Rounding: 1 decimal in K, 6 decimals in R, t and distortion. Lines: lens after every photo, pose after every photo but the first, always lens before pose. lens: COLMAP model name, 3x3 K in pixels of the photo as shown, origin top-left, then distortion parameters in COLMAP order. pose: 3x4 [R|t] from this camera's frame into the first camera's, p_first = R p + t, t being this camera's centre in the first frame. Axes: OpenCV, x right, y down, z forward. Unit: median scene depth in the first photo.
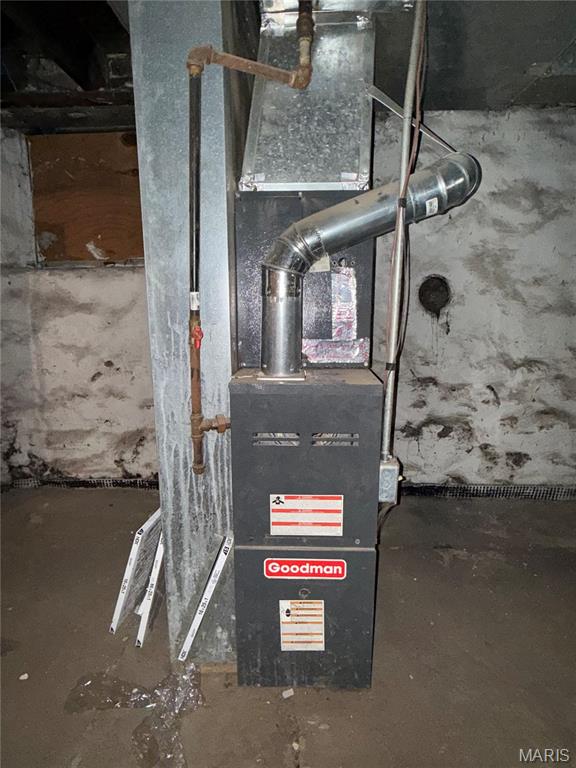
lens RADIAL K [[427.2, 0, 282.6], [0, 427.2, 385.3], [0, 0, 1]] dist [-0.000378, 0.001111]
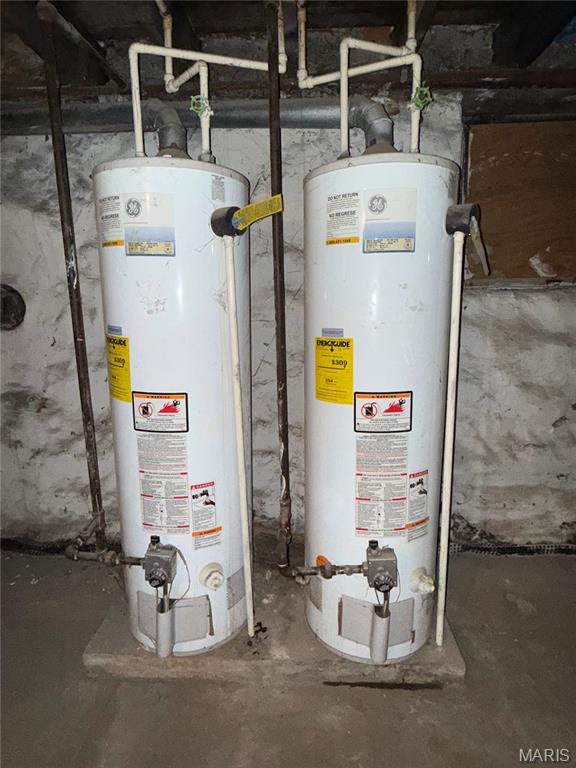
lens RADIAL K [[427.2, 0, 288.2], [0, 427.2, 383.9], [0, 0, 1]] dist [-0.000378, 0.001111]
pose [[0.999977, -0.004020, -0.005460, -0.911130], [0.004041, 0.999984, 0.003918, -0.094611], [0.005445, -0.003940, 0.999977, 0.179434]]
